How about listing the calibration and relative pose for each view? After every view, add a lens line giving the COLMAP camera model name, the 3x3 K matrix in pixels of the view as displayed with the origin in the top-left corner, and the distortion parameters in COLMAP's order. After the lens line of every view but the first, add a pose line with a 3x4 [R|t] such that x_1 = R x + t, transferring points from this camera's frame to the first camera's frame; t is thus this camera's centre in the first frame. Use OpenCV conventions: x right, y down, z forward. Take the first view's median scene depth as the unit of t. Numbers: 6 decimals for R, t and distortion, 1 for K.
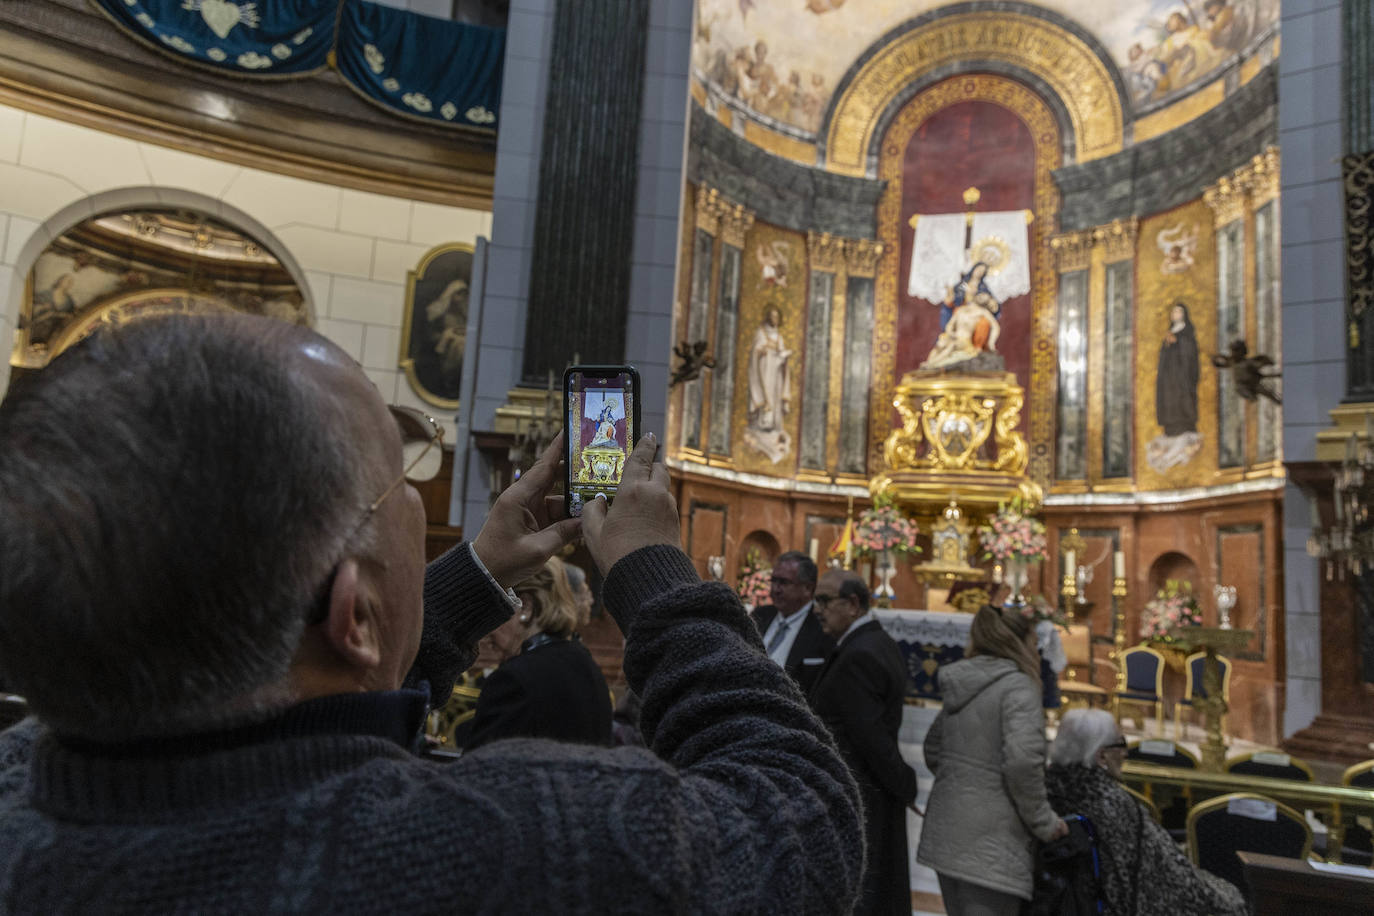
lens RADIAL K [[961.6, 0, 682.7], [0, 961.6, 459.9], [0, 0, 1]] dist [0.000557, 0.025188]
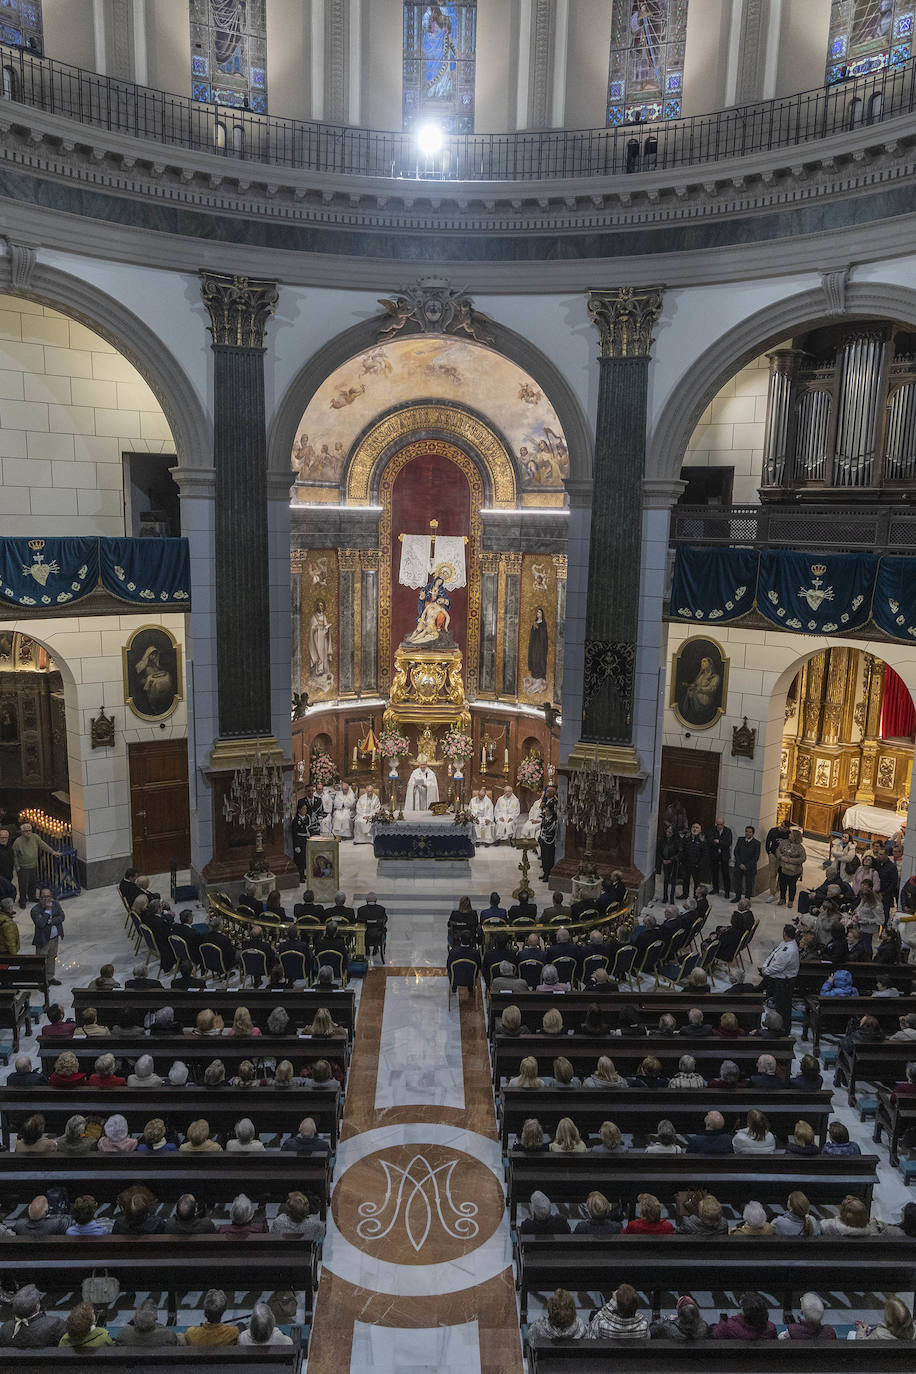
lens RADIAL K [[961.6, 0, 453.4], [0, 961.6, 686.6], [0, 0, 1]] dist [0.000557, 0.025188]
pose [[0.948858, -0.099433, 0.299635, -0.203521], [0.002160, 0.951128, 0.308789, -0.542295], [-0.315695, -0.292350, 0.902701, -0.623580]]
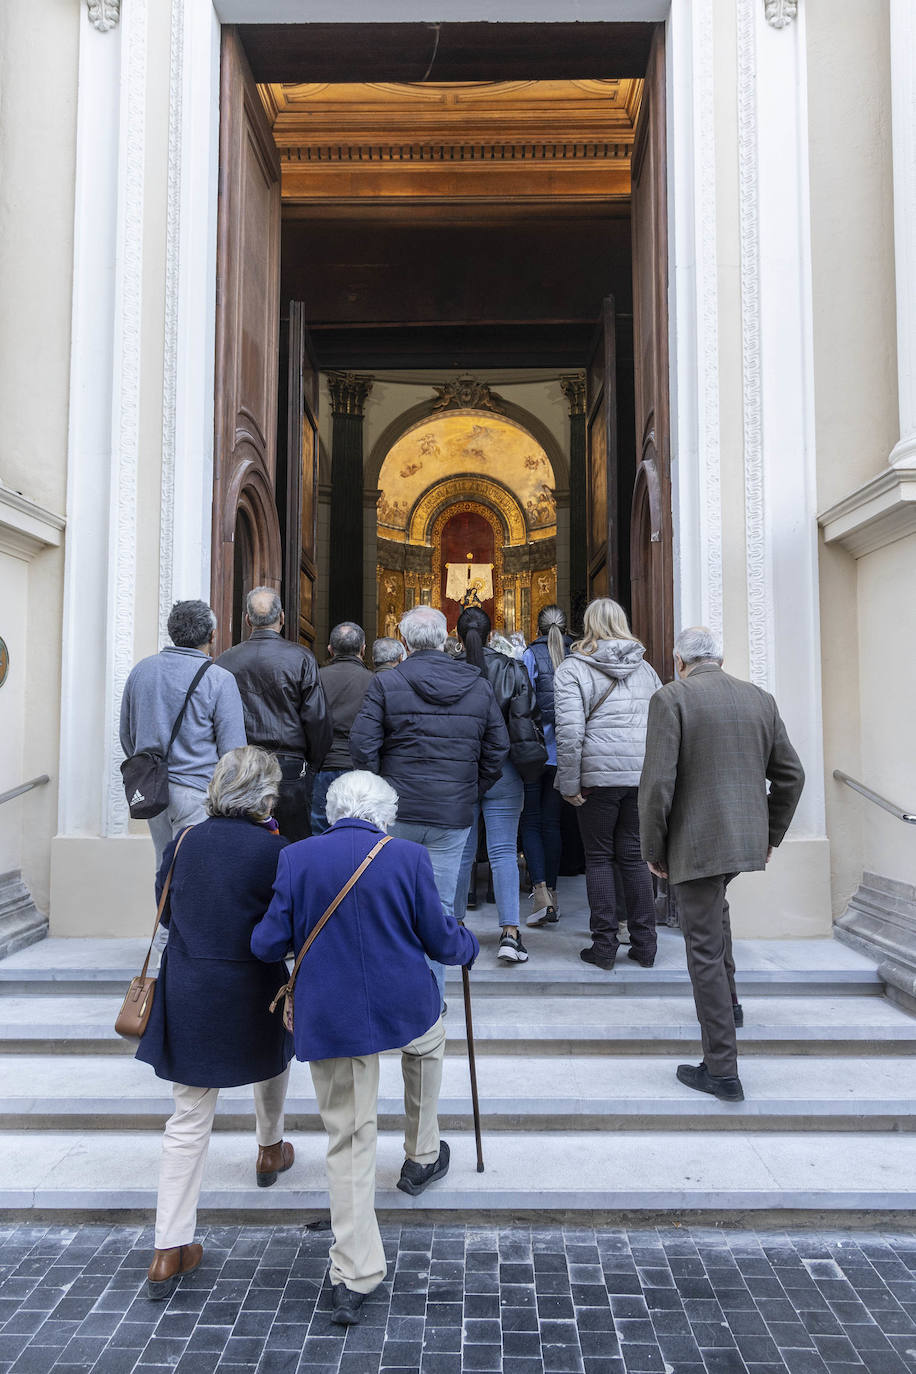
lens RADIAL K [[914.6, 0, 457.5], [0, 914.6, 677.0], [0, 0, 1]] dist [0.006132, -0.000003]
pose [[0.958955, -0.046645, 0.279694, -0.401607], [0.027755, 0.997081, 0.071124, -0.141275], [-0.282195, -0.060441, 0.957451, -1.257833]]
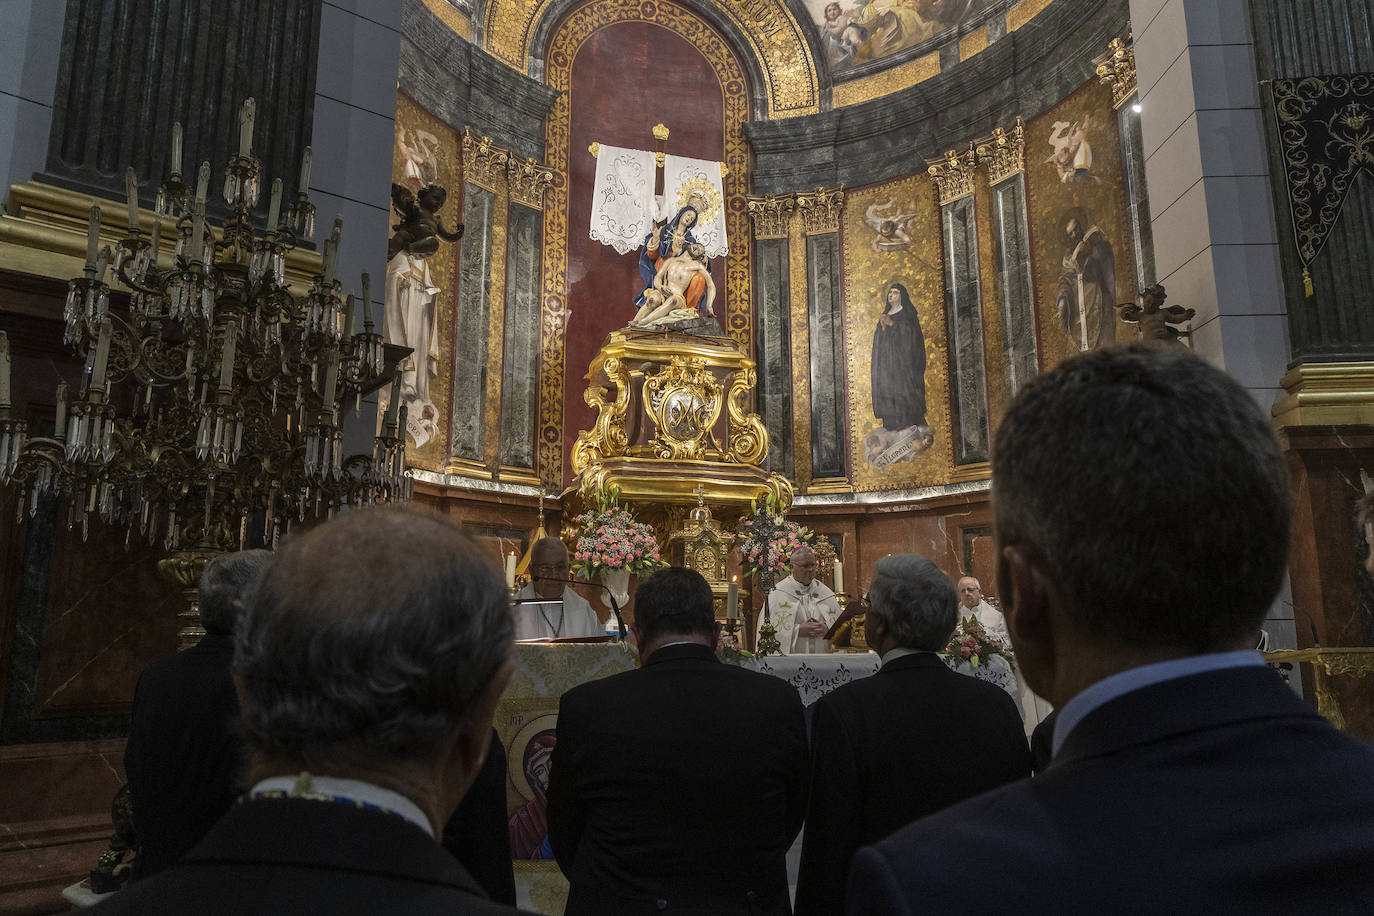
lens RADIAL K [[914.6, 0, 691.1], [0, 914.6, 460.7], [0, 0, 1]] dist [0.006132, -0.000003]
pose [[0.829348, 0.035581, 0.557598, -0.105958], [-0.014664, 0.999013, -0.041937, 0.037913], [-0.558540, 0.026604, 0.829051, 0.362362]]
